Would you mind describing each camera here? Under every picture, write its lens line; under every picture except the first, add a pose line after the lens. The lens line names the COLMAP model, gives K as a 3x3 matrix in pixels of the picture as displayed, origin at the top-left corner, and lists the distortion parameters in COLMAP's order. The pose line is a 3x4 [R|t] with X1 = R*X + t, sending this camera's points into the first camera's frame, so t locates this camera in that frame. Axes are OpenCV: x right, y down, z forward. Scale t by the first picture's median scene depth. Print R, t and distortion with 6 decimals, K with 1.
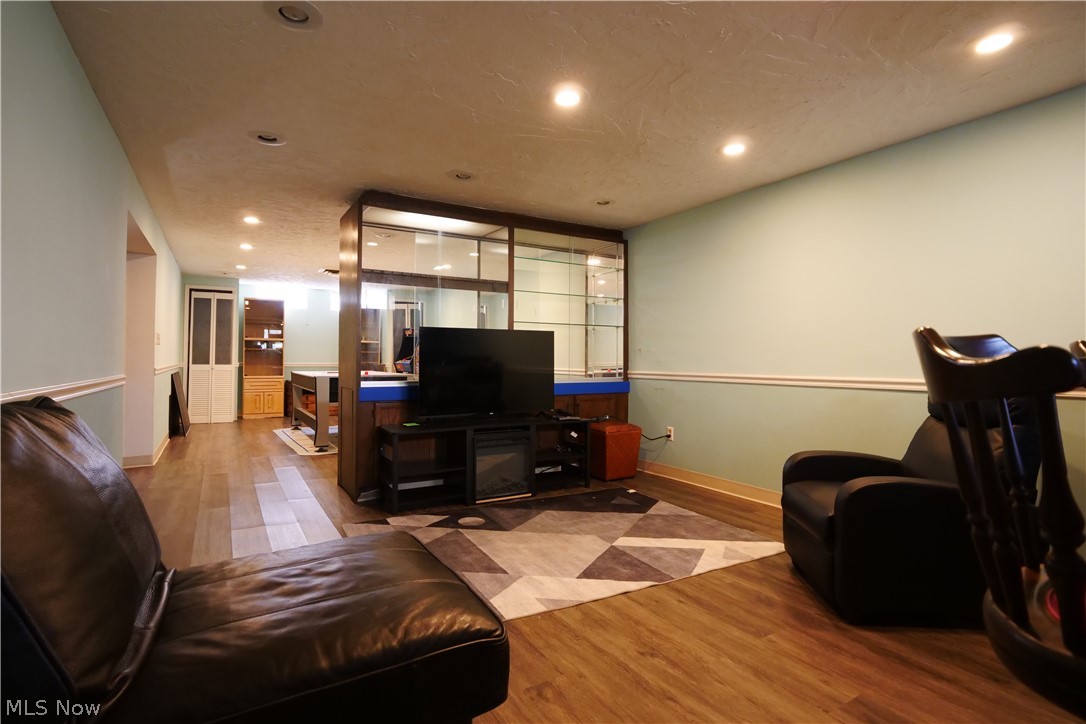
lens RADIAL K [[540.4, 0, 544.2], [0, 540.4, 350.9], [0, 0, 1]] dist [-0.013936, 0.000356]
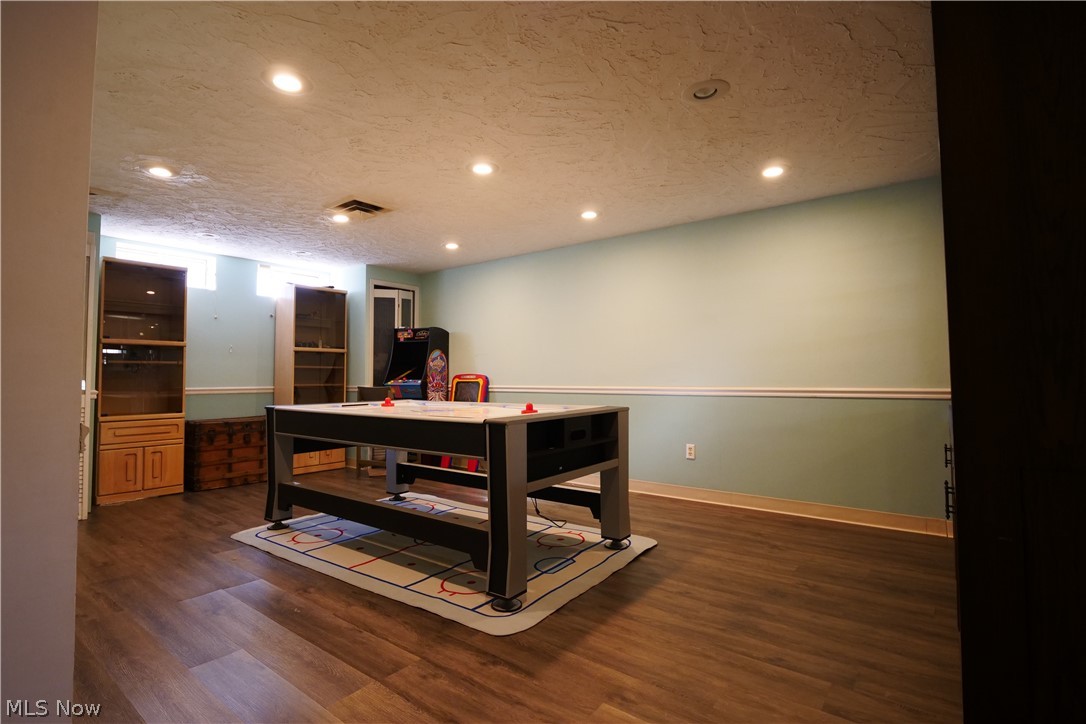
lens RADIAL K [[505.0, 0, 543.8], [0, 505.0, 348.8], [0, 0, 1]] dist [-0.052054, 0.000047]
pose [[0.931869, 0.005001, 0.362759, -0.327785], [0.007663, 0.999411, -0.033462, 0.002447], [-0.362713, 0.033962, 0.931282, 0.423831]]
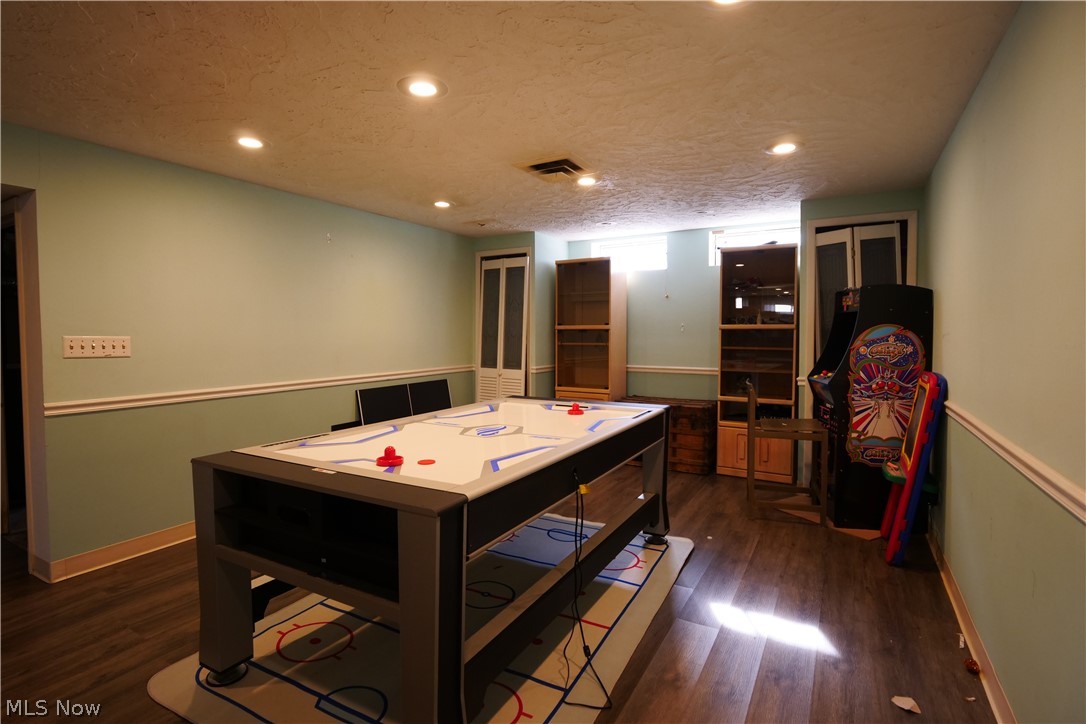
lens RADIAL K [[525.5, 0, 535.3], [0, 525.5, 350.1], [0, 0, 1]] dist [-0.013731, 0.000119]
pose [[0.483351, 0.020975, -0.875175, -0.032765], [0.020384, 0.999172, 0.035205, -0.017614], [0.875189, -0.034856, 0.482523, 0.655453]]
